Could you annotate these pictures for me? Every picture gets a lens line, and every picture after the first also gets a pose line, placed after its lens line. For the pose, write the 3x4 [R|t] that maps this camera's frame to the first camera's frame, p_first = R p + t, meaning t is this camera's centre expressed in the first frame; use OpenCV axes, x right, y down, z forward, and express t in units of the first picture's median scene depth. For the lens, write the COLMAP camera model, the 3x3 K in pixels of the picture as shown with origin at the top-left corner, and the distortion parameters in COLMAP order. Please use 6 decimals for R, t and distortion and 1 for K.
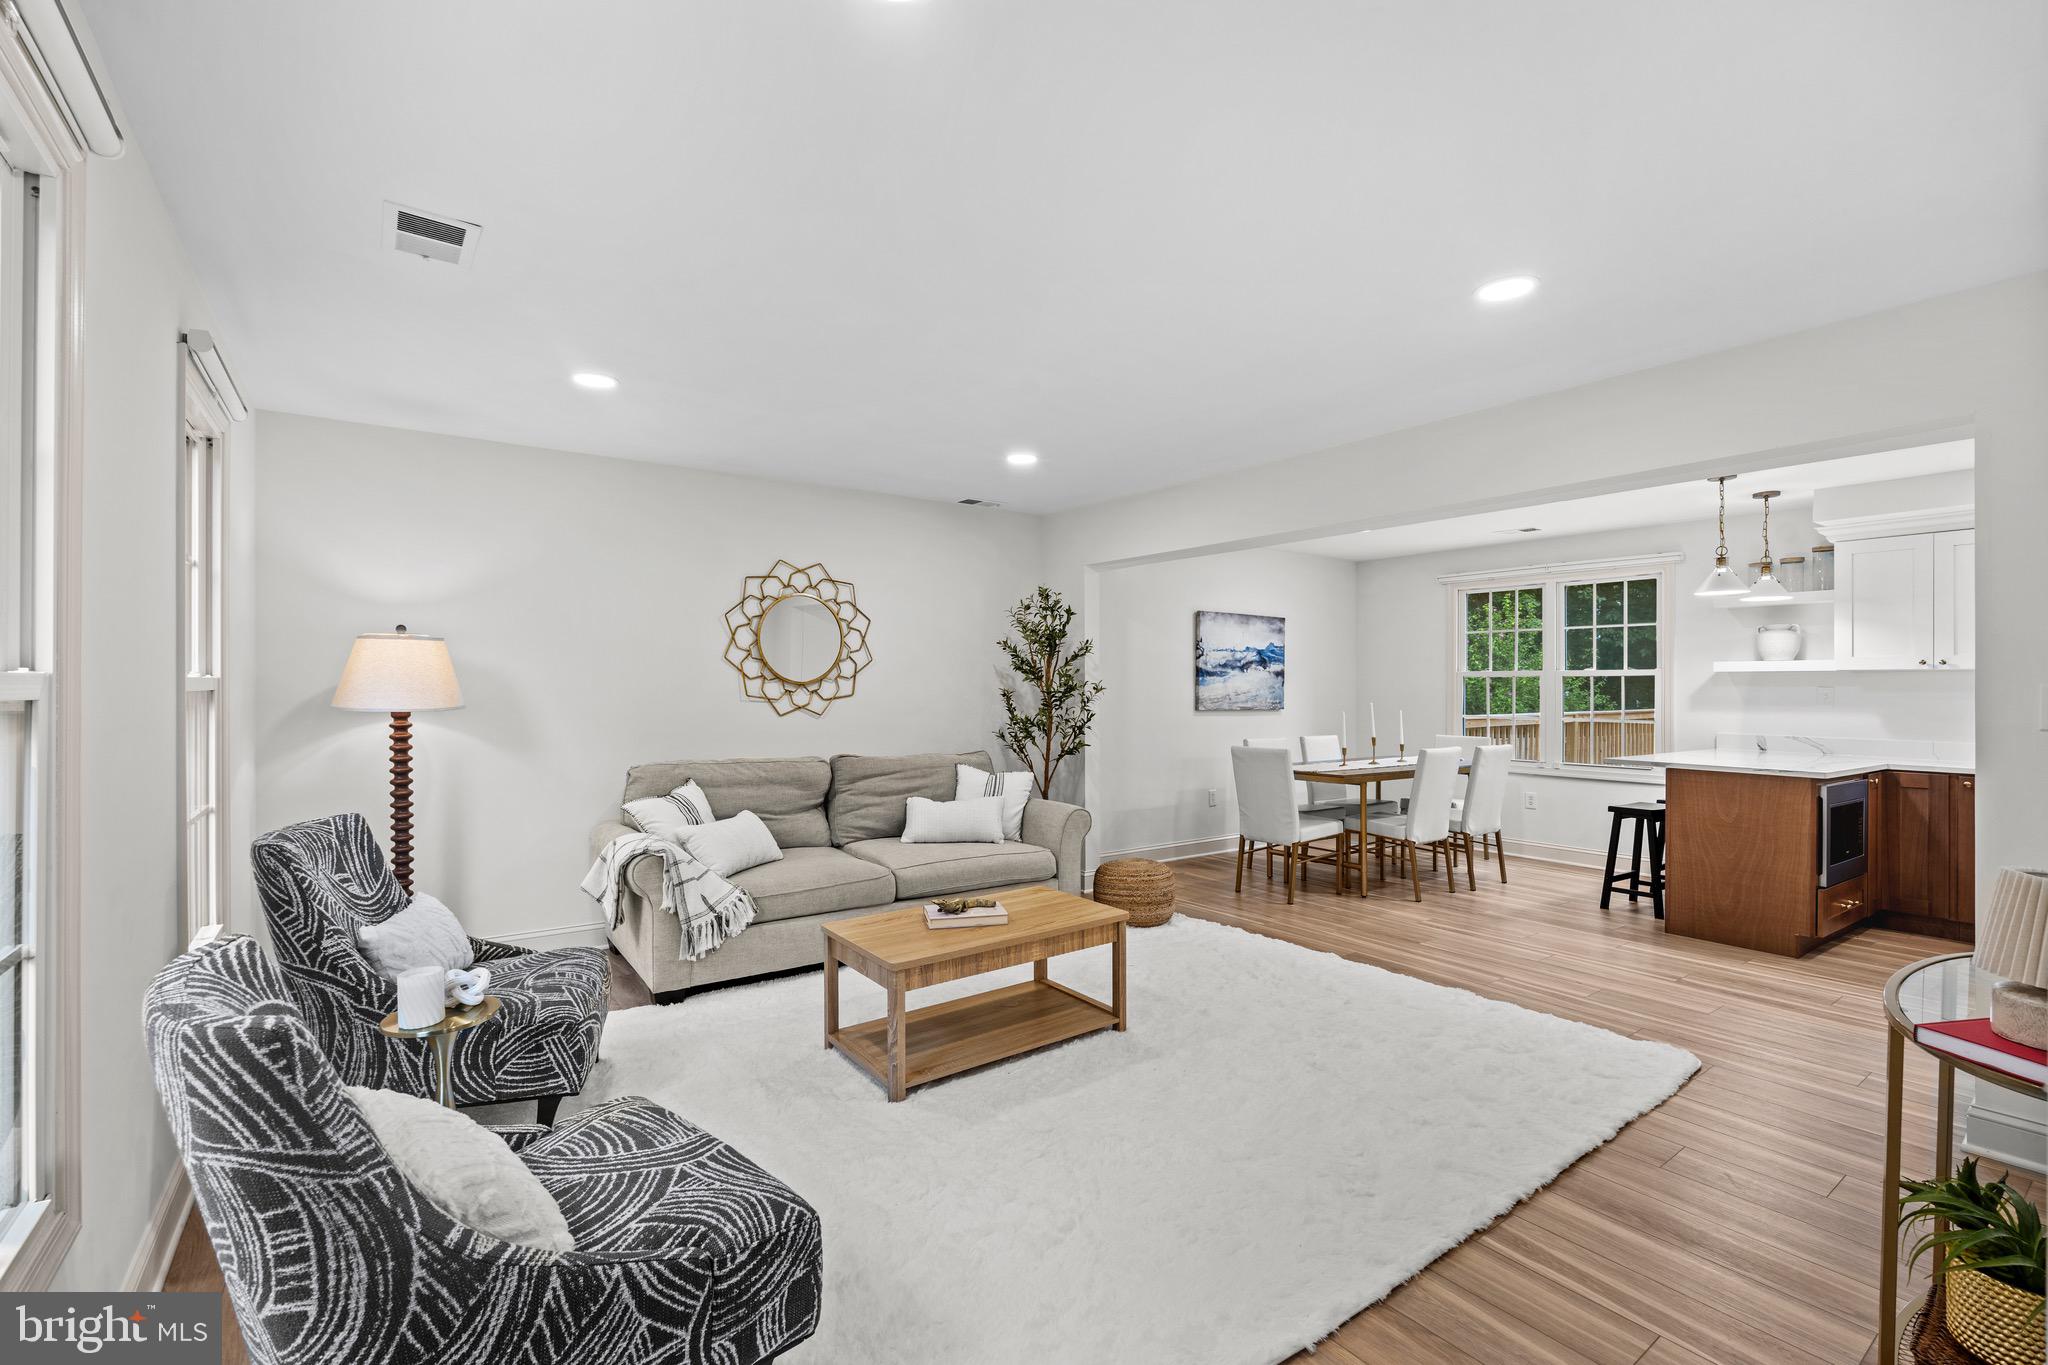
lens RADIAL K [[907.3, 0, 1027.6], [0, 907.3, 683.1], [0, 0, 1]] dist [-0.003320, -0.000246]
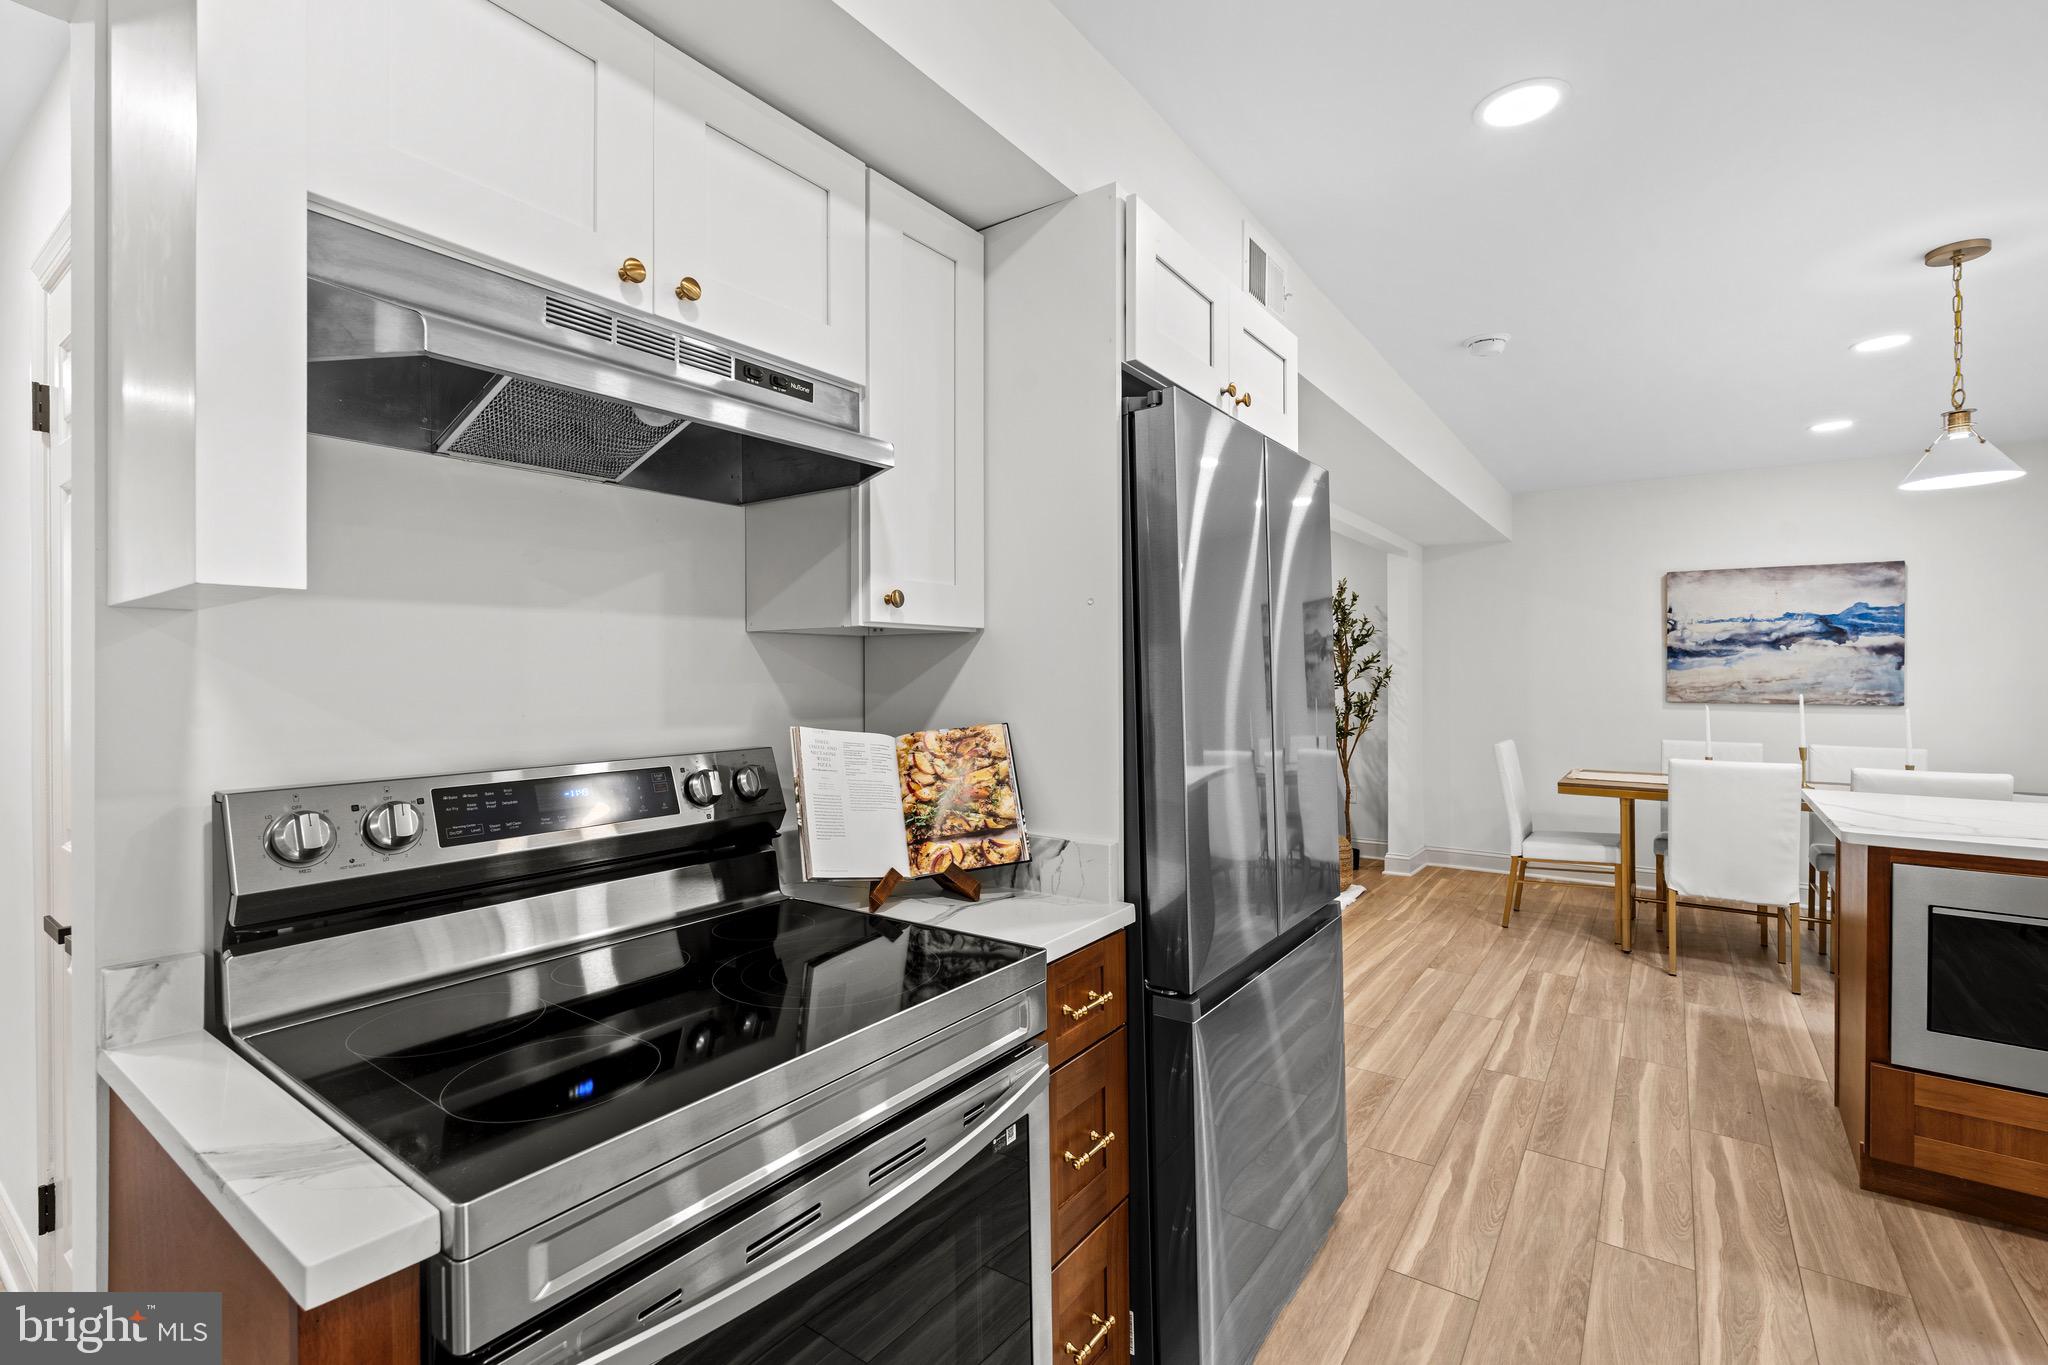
lens RADIAL K [[907.3, 0, 1020.9], [0, 907.3, 670.1], [0, 0, 1]] dist [-0.003320, -0.000246]
pose [[0.308454, -0.006844, -0.951215, 0.749131], [0.005990, 0.999968, -0.005253, 0.003993], [0.951221, -0.004077, 0.308485, 0.237500]]
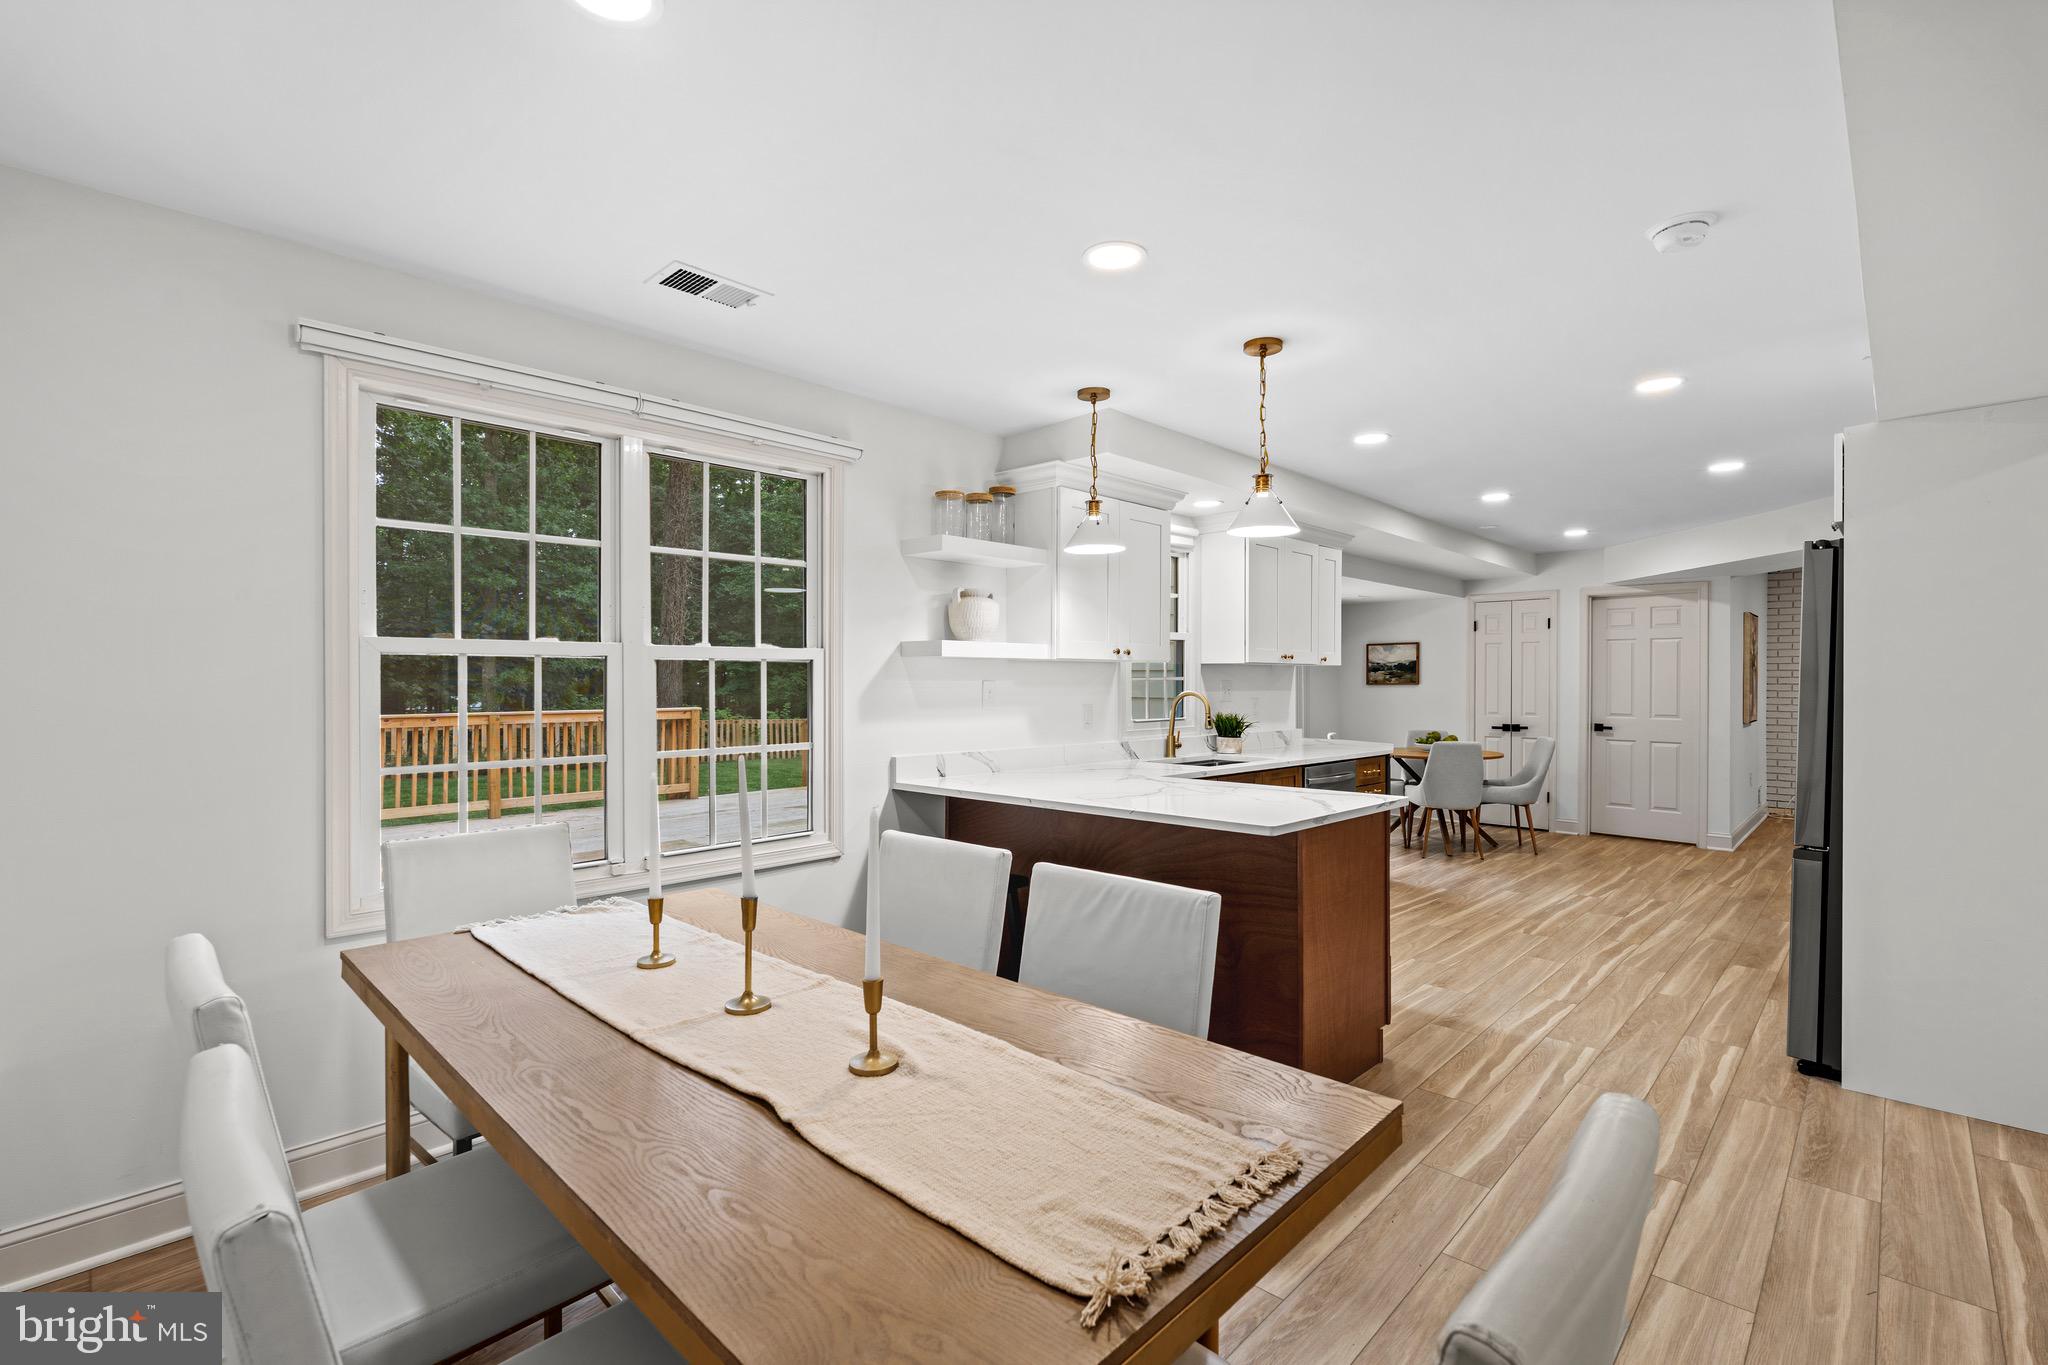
lens RADIAL K [[907.3, 0, 1026.5], [0, 907.3, 682.1], [0, 0, 1]] dist [-0.003320, -0.000246]
pose [[-0.167196, -0.006003, 0.985905, 0.121372], [-0.004541, 0.999976, 0.005319, 0.001225], [-0.985913, -0.003587, -0.167219, 0.872713]]
